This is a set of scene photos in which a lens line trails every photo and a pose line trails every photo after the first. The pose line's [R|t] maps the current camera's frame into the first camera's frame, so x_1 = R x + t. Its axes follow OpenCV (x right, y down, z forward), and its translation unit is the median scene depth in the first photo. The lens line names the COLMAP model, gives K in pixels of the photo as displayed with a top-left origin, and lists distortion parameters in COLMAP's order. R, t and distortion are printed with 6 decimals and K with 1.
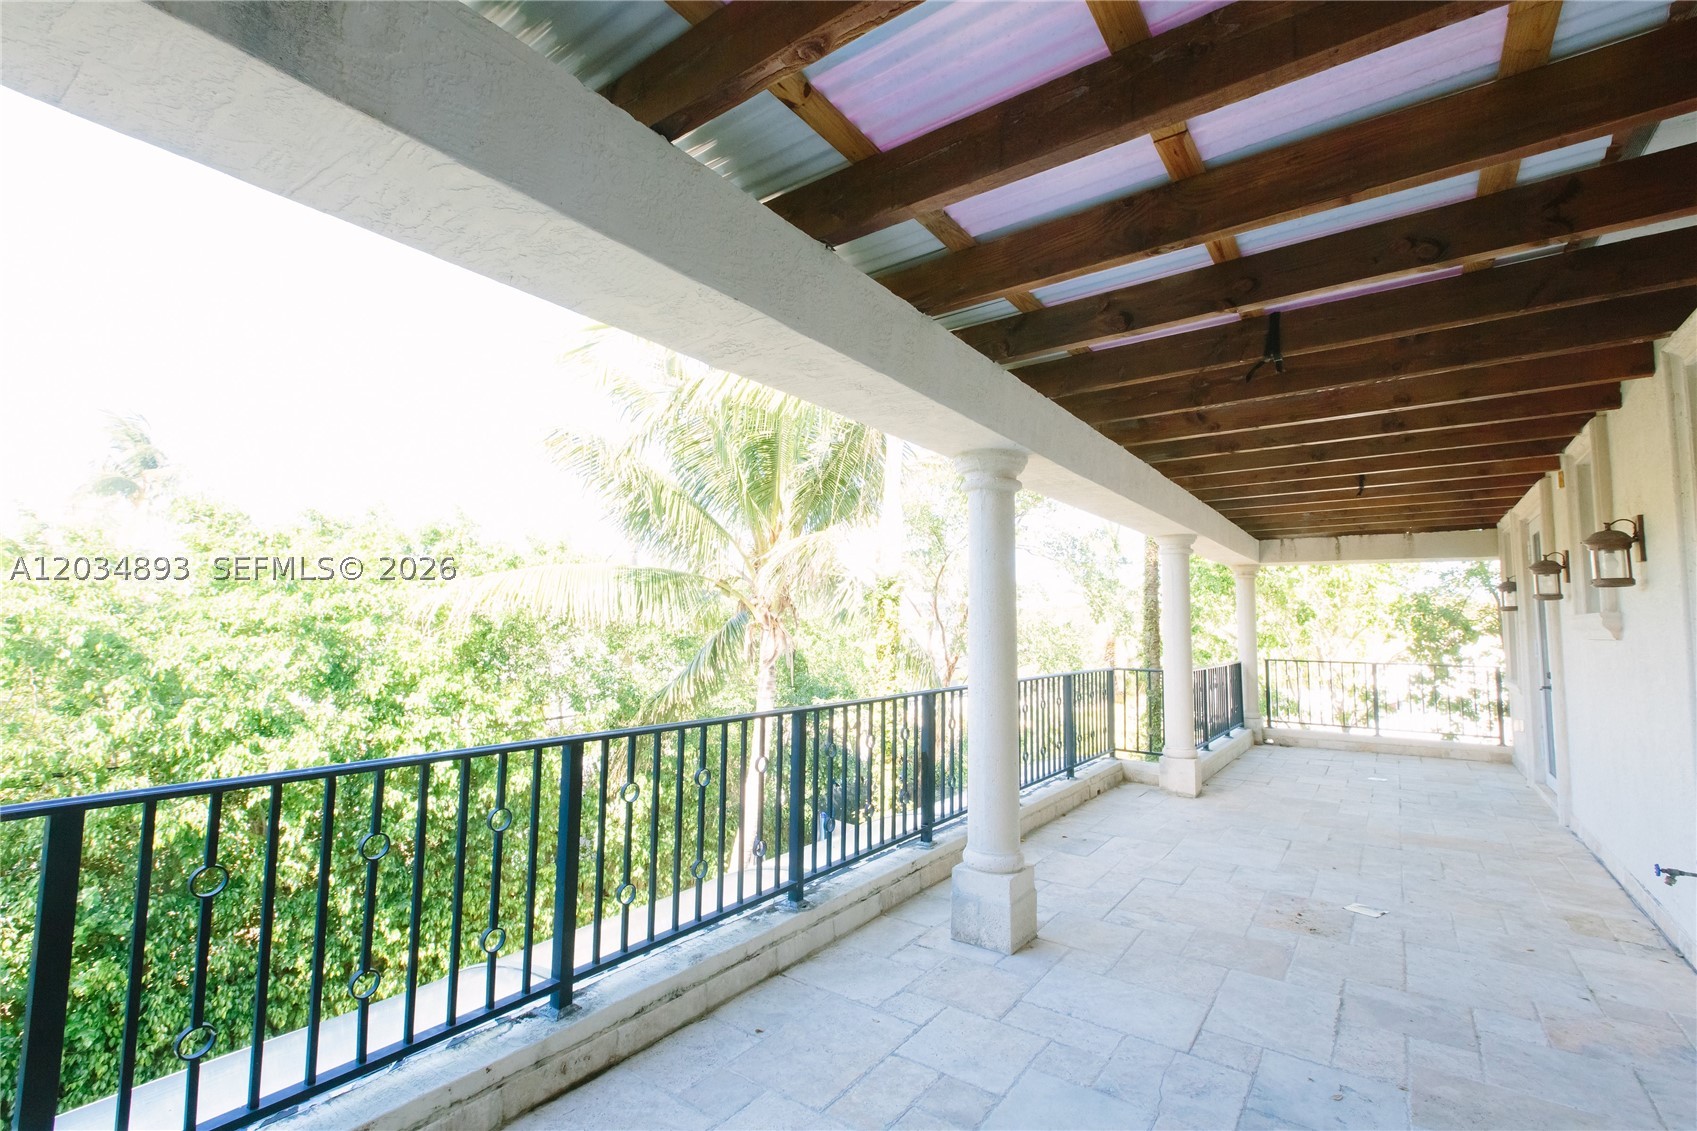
lens RADIAL K [[747.8, 0, 848.5], [0, 747.8, 565.5], [0, 0, 1]] dist [0.000098, -0.000034]
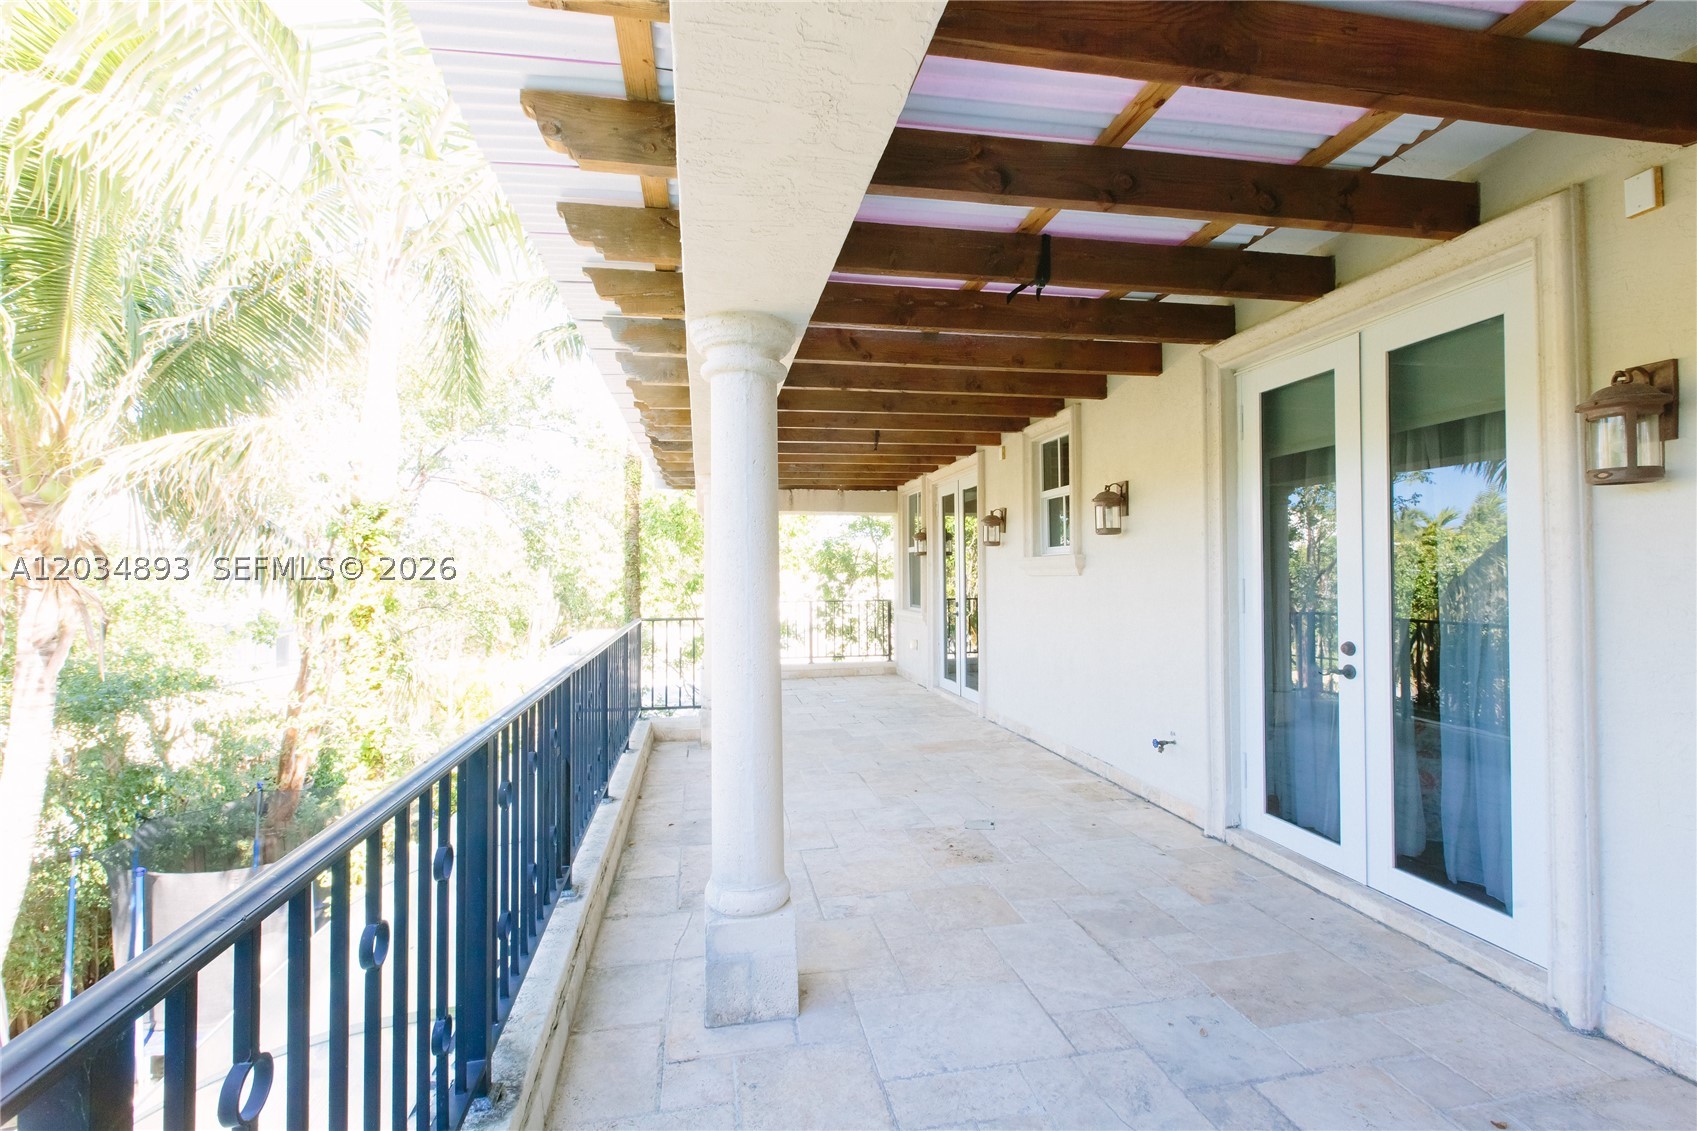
lens RADIAL K [[747.8, 0, 848.5], [0, 747.8, 565.5], [0, 0, 1]] dist [0.000098, -0.000034]
pose [[0.692786, -0.009263, 0.721084, -0.243684], [-0.041492, 0.997749, 0.052681, 0.032940], [-0.719949, -0.066415, 0.690842, 0.428561]]
